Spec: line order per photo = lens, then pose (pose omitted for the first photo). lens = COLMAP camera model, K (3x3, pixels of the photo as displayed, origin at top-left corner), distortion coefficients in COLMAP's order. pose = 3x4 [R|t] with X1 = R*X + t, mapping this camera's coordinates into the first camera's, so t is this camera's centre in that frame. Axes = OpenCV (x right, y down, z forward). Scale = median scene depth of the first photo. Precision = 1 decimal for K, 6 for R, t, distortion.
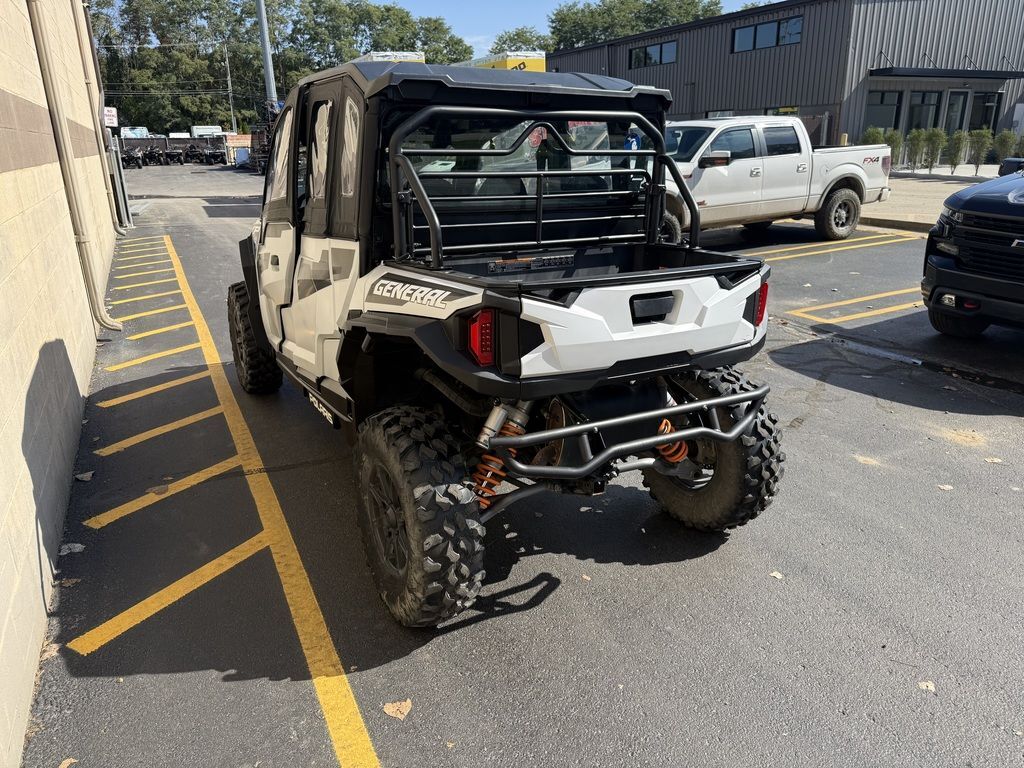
lens RADIAL K [[756.6, 0, 503.8], [0, 756.6, 387.7], [0, 0, 1]] dist [0.081594, -0.104602]
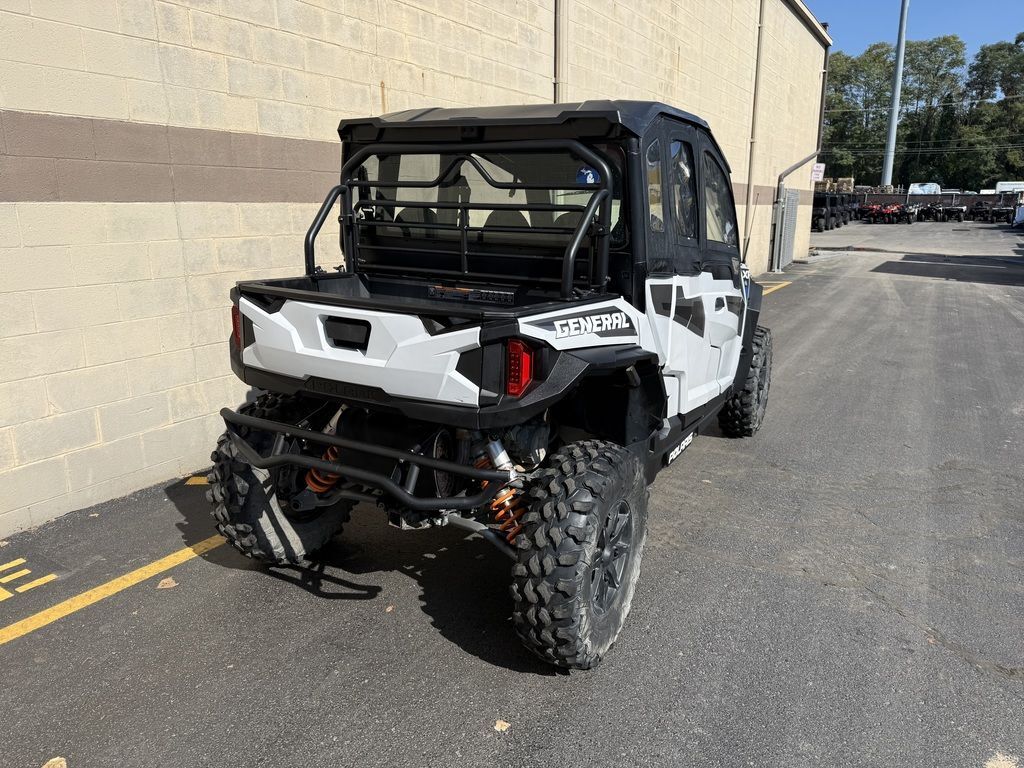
lens RADIAL K [[756.6, 0, 503.8], [0, 756.6, 387.7], [0, 0, 1]] dist [0.081594, -0.104602]
pose [[0.501334, 0.216975, -0.837607, 0.888698], [-0.276374, 0.957493, 0.082612, -0.136736], [0.819928, 0.190076, 0.539990, 0.505047]]
